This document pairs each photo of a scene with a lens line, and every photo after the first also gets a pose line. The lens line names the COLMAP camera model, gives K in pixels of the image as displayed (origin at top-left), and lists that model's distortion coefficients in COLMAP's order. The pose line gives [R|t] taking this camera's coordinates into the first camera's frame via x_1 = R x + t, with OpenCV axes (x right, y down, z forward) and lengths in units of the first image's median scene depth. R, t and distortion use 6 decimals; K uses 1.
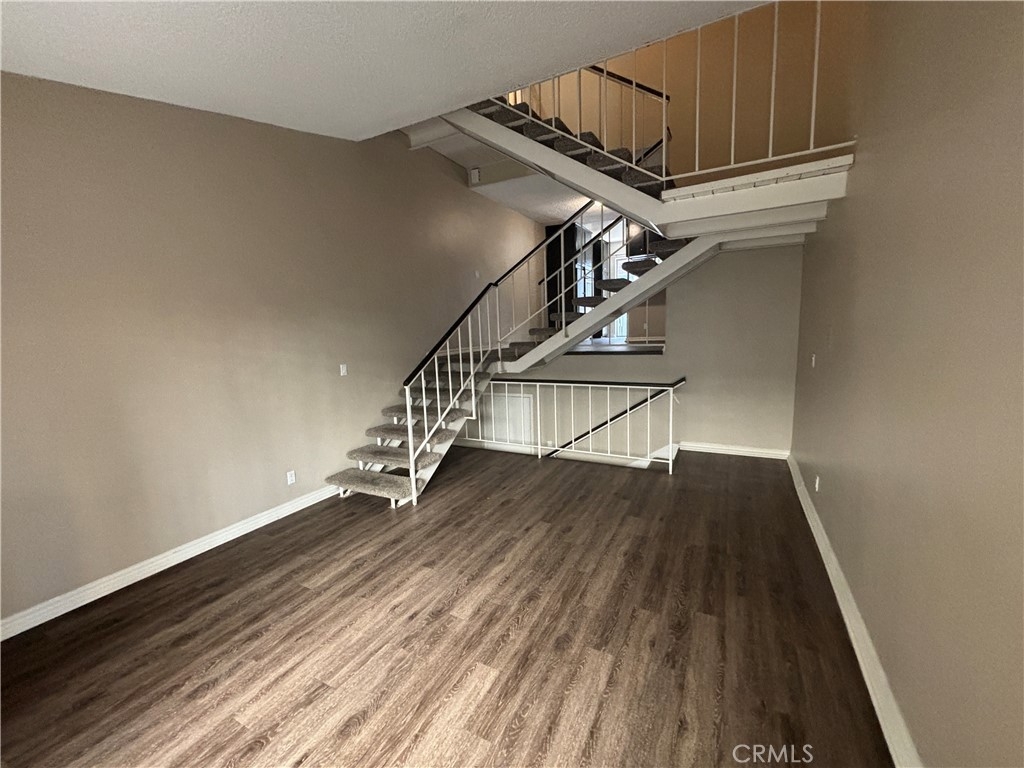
lens RADIAL K [[411.1, 0, 514.4], [0, 411.1, 383.9], [0, 0, 1]] dist [-0.000851, 0.000293]
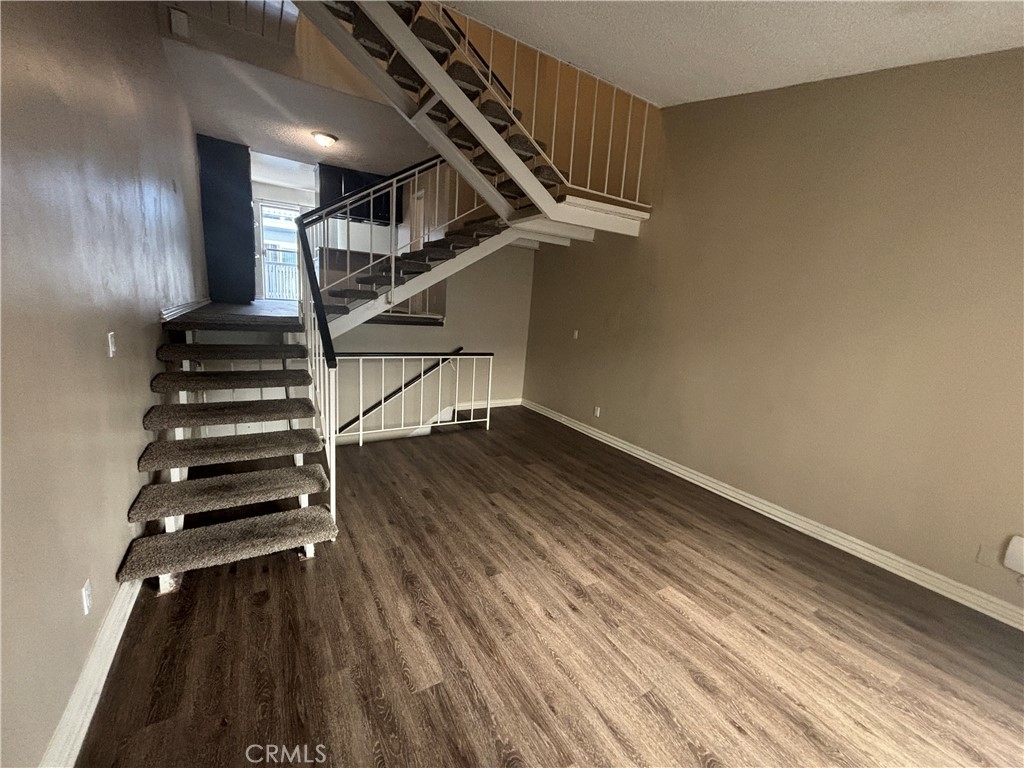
lens RADIAL K [[411.1, 0, 511.6], [0, 411.1, 380.9], [0, 0, 1]] dist [-0.000851, 0.000293]
pose [[0.516046, -0.091825, 0.851625, -0.912697], [0.031570, 0.995601, 0.088219, -0.032445], [-0.855979, -0.018639, 0.516674, 0.549775]]
